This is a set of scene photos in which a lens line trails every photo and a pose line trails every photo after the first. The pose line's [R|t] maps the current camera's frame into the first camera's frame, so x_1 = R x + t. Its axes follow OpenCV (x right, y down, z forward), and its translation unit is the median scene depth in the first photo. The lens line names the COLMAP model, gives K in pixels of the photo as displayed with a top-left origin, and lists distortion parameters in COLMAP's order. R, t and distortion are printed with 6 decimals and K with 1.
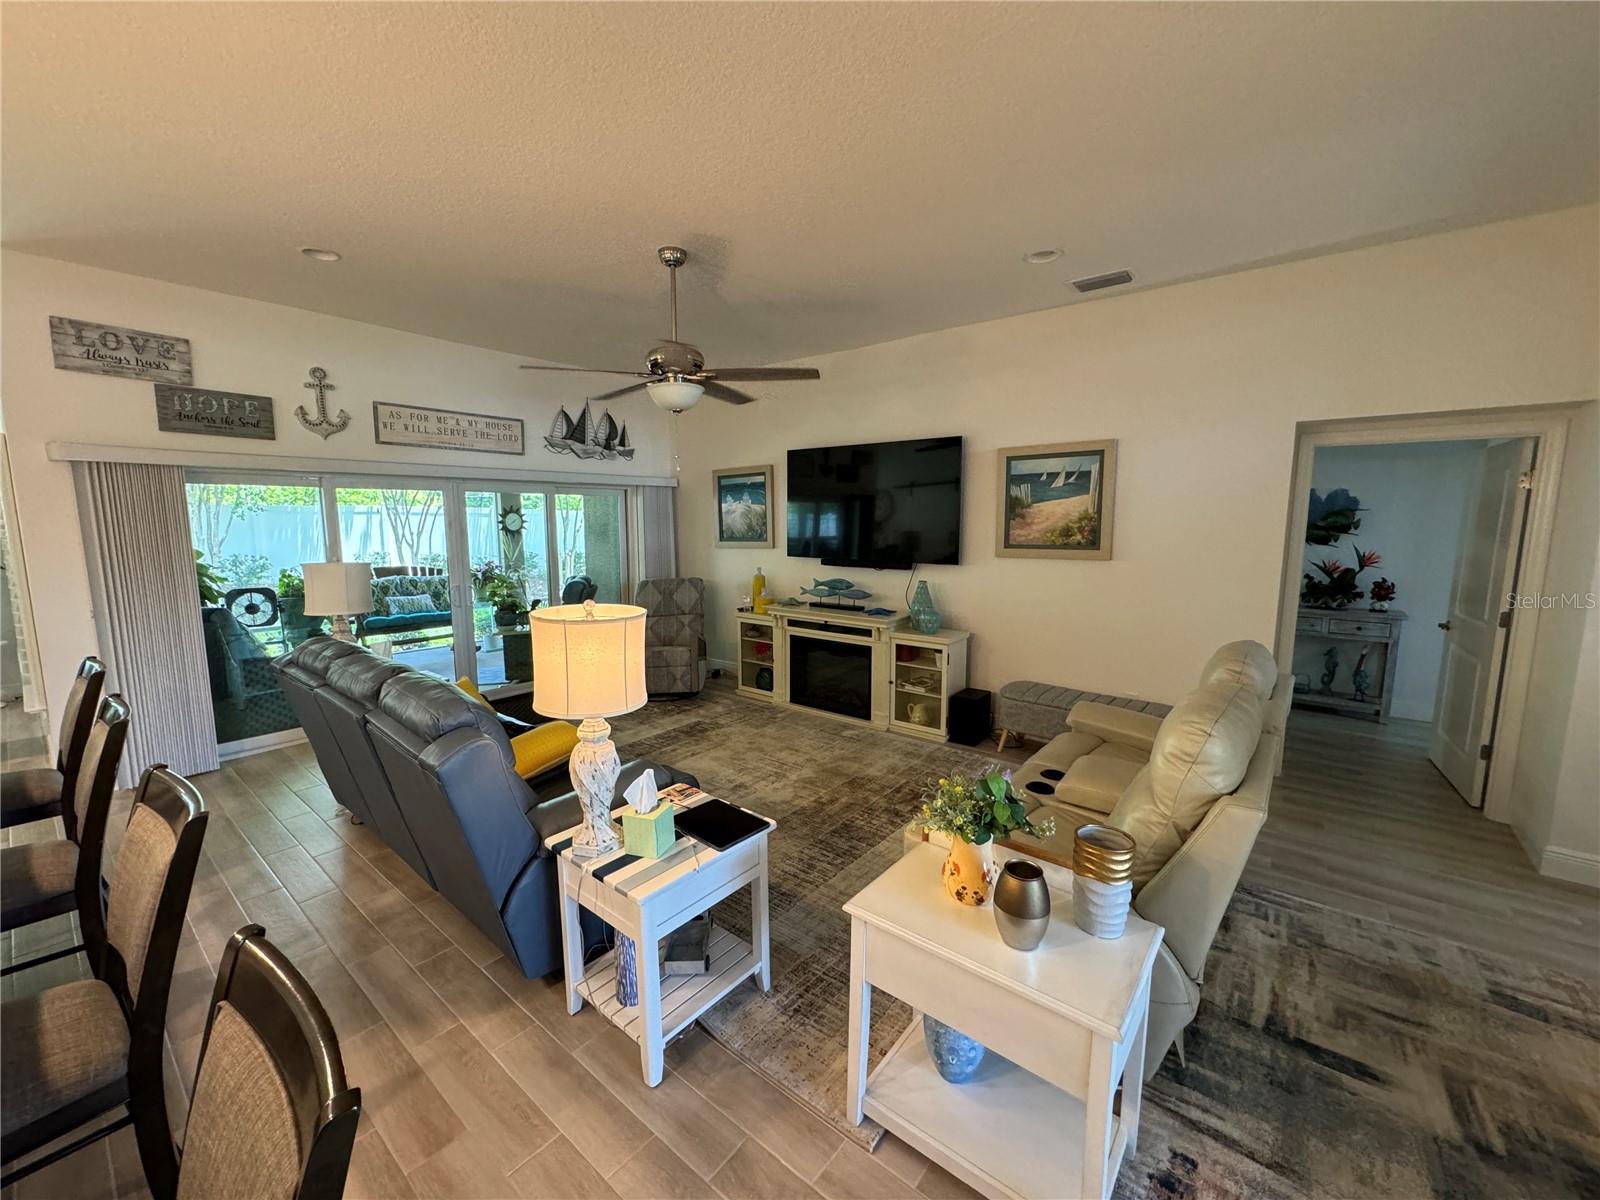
lens RADIAL K [[640.0, 0, 800.0], [0, 640.0, 600.0], [0, 0, 1]] dist [-0.002281, 0.000037]
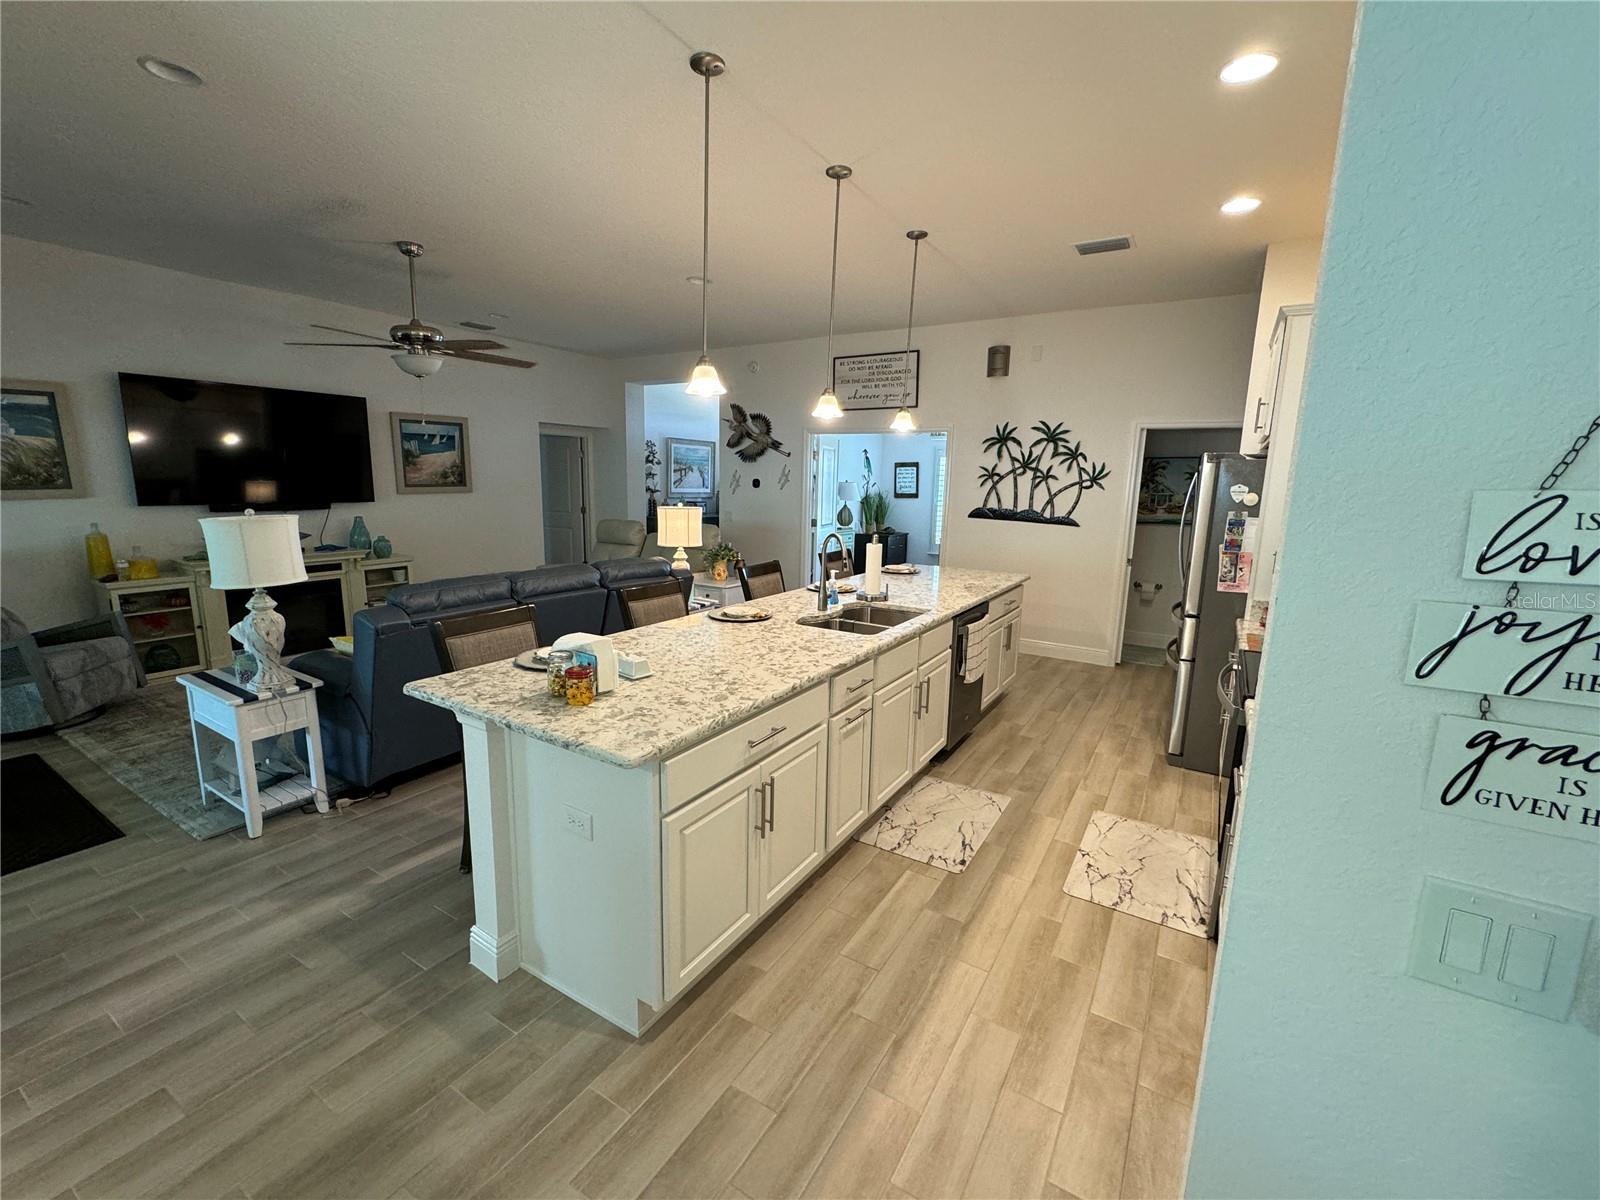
lens RADIAL K [[677.5, 0, 800.0], [0, 677.5, 600.0], [0, 0, 1]] dist [-0.003201, 0.000344]
pose [[-0.125885, -0.179892, 0.975598, -1.194990], [0.106648, 0.975268, 0.193592, -0.035371], [-0.986296, 0.128416, -0.103587, 0.345479]]
